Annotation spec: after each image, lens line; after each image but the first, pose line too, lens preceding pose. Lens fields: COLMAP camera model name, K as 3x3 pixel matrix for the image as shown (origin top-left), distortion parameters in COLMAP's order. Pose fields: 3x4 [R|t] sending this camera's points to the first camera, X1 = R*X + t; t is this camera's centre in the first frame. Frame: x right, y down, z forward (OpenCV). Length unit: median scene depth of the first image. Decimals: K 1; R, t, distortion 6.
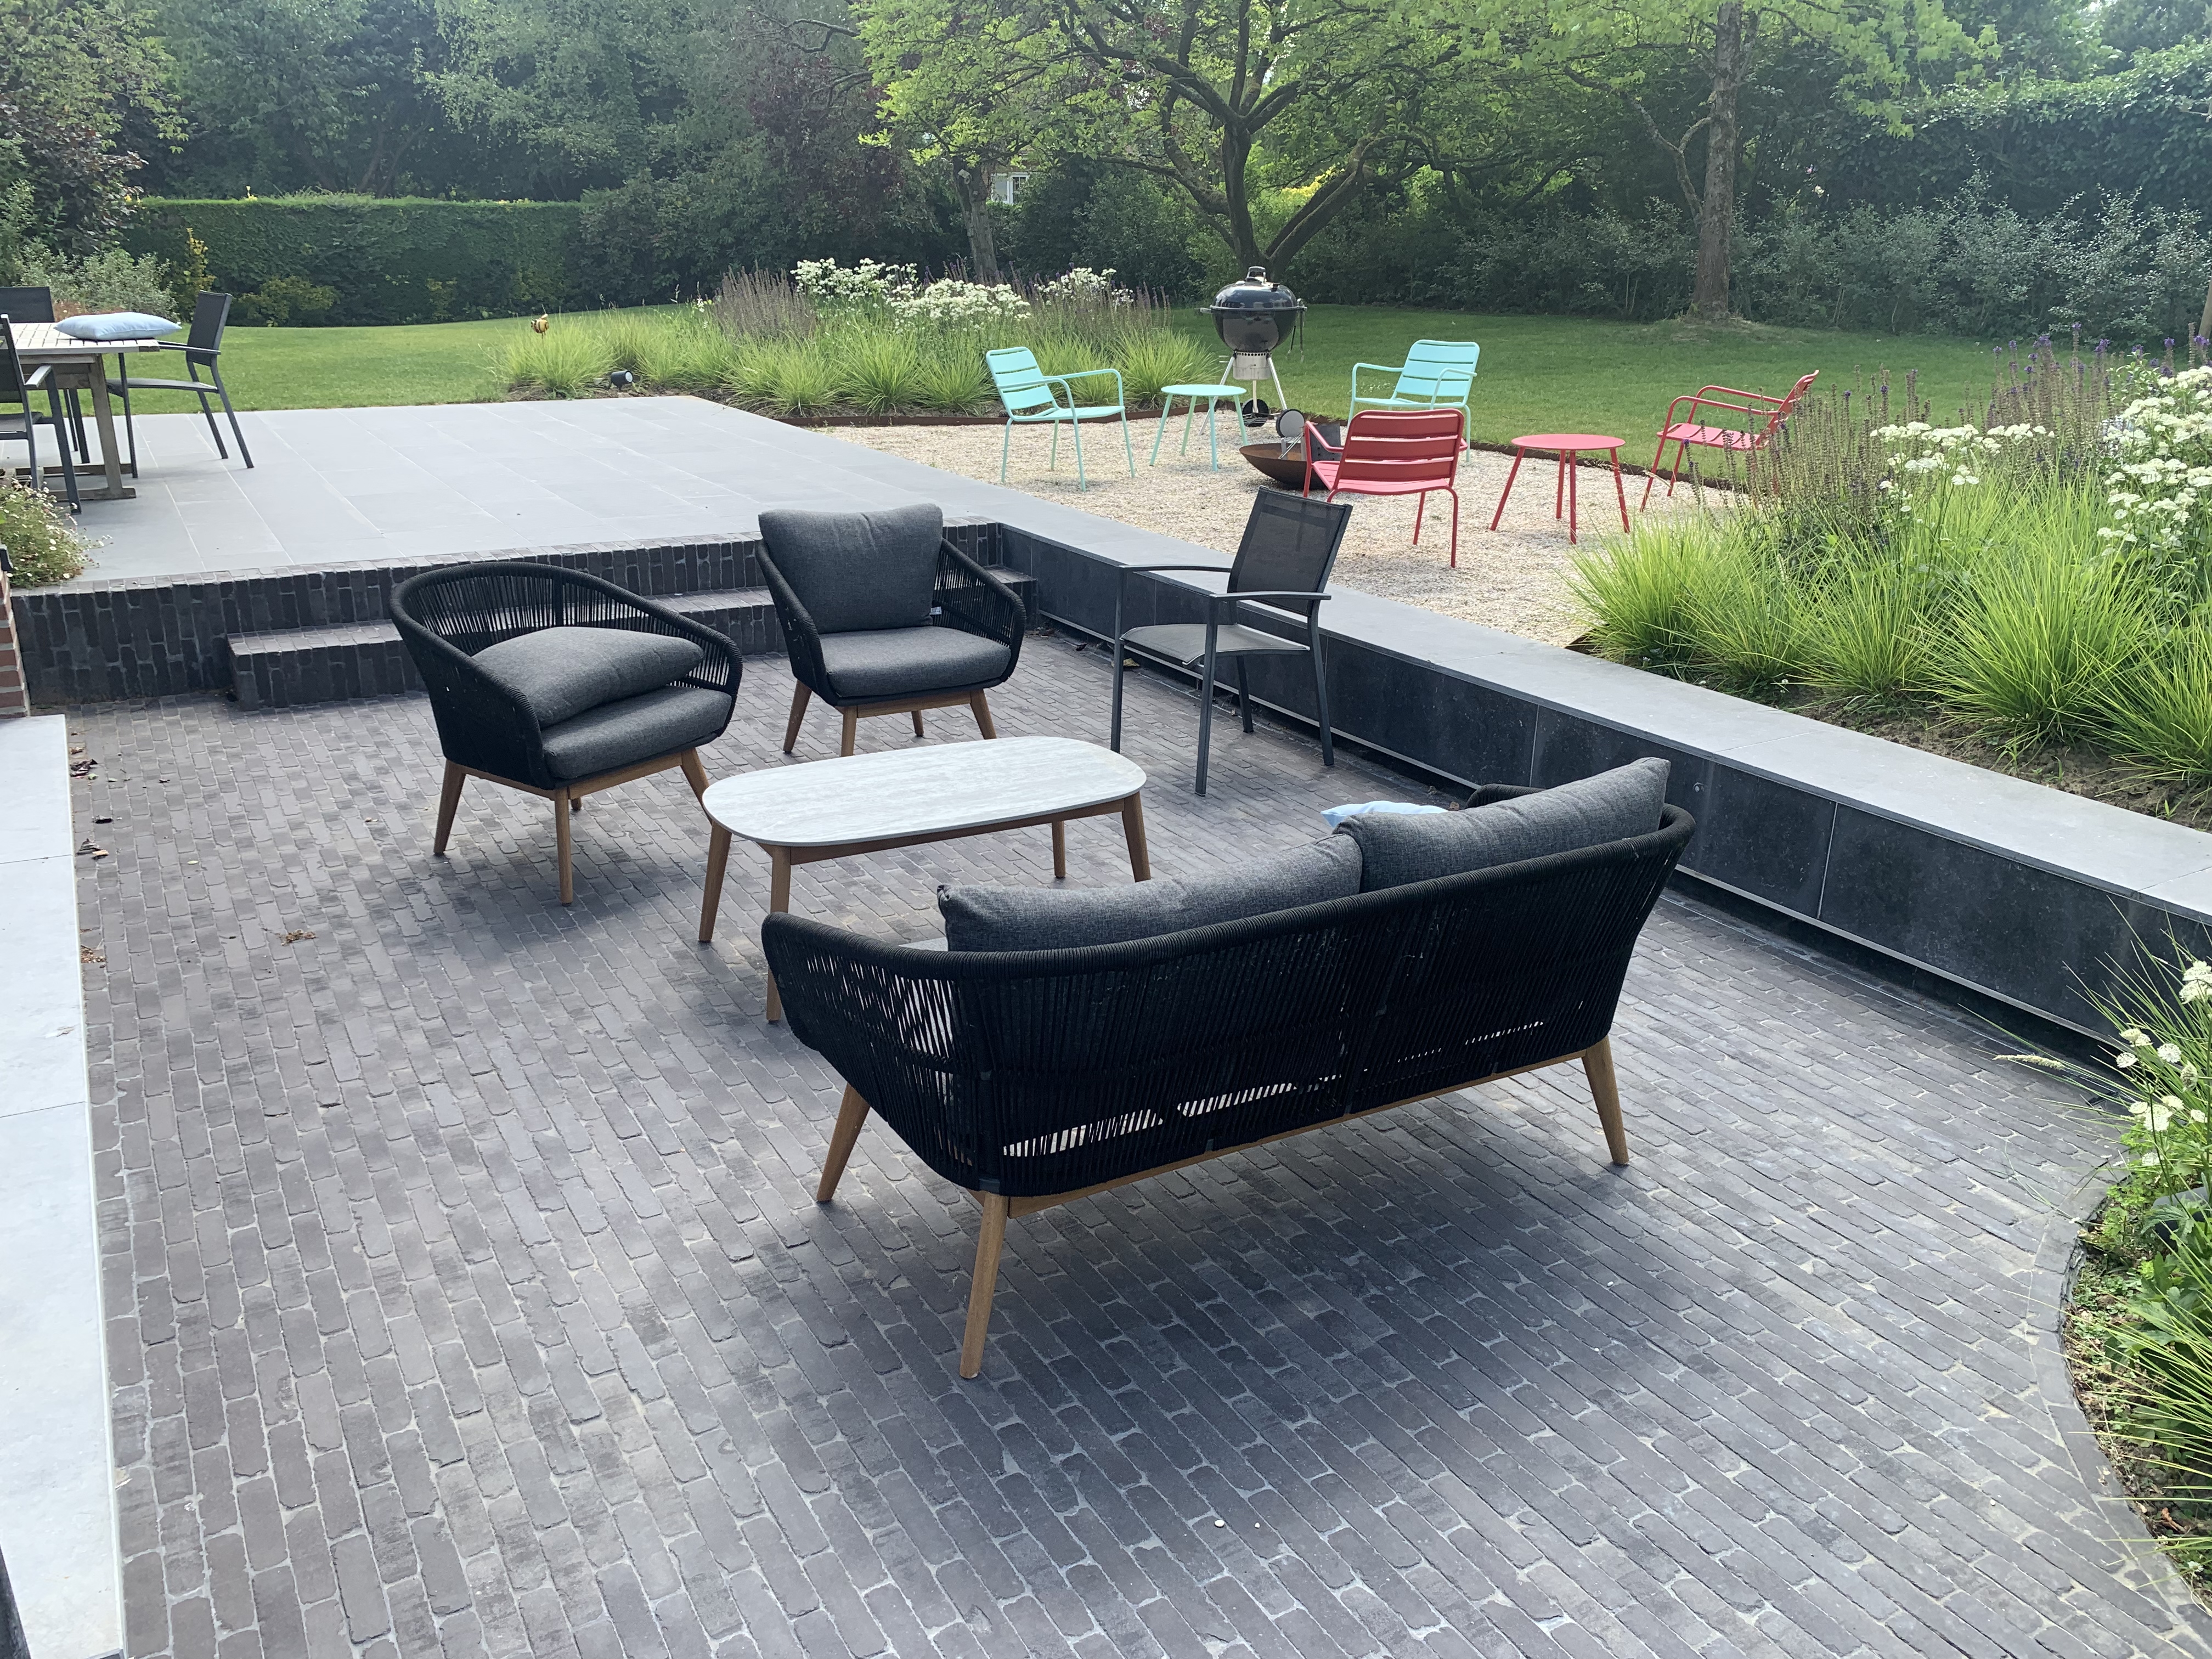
lens RADIAL K [[1702.0, 0, 1095.3], [0, 1702.0, 828.1], [0, 0, 1]] dist [-0.028494, 0.002735]
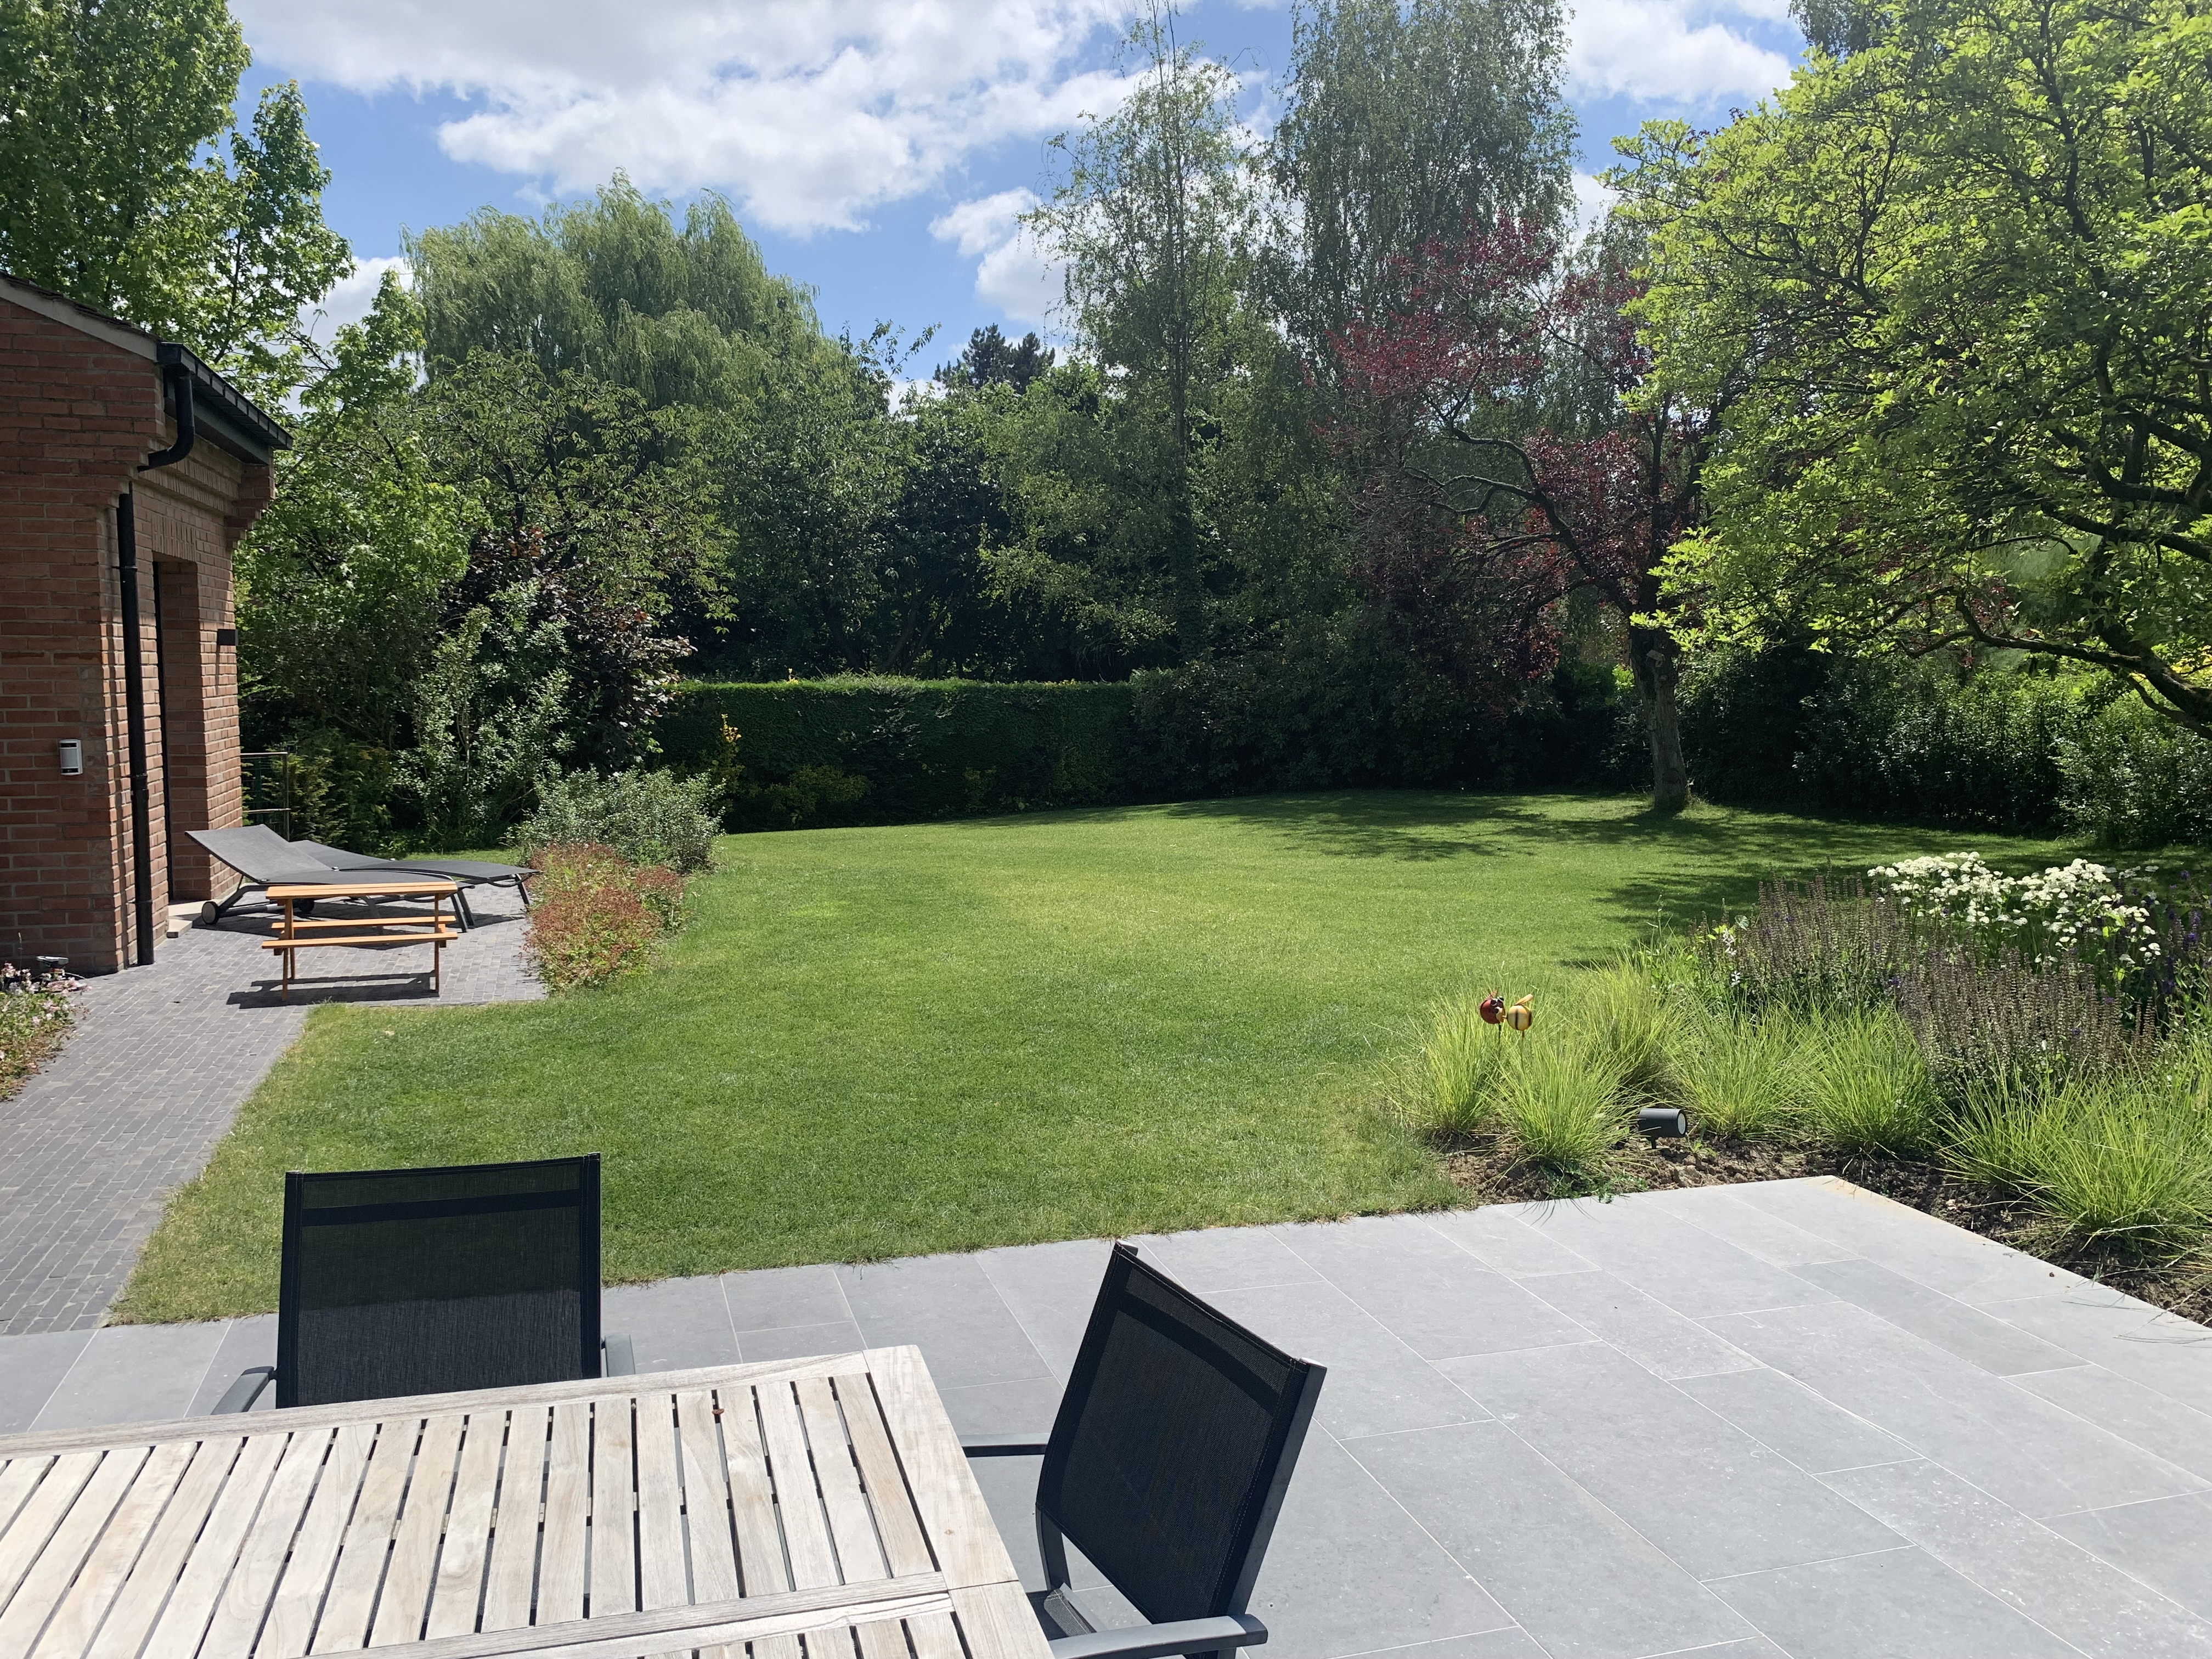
lens RADIAL K [[1711.3, 0, 1105.4], [0, 1711.3, 812.0], [0, 0, 1]] dist [0.023069, -0.038889]
pose [[0.973802, 0.014481, -0.226936, -0.134408], [-0.073744, 0.964146, -0.254920, -0.089669], [0.215108, 0.264977, 0.939955, 0.204046]]
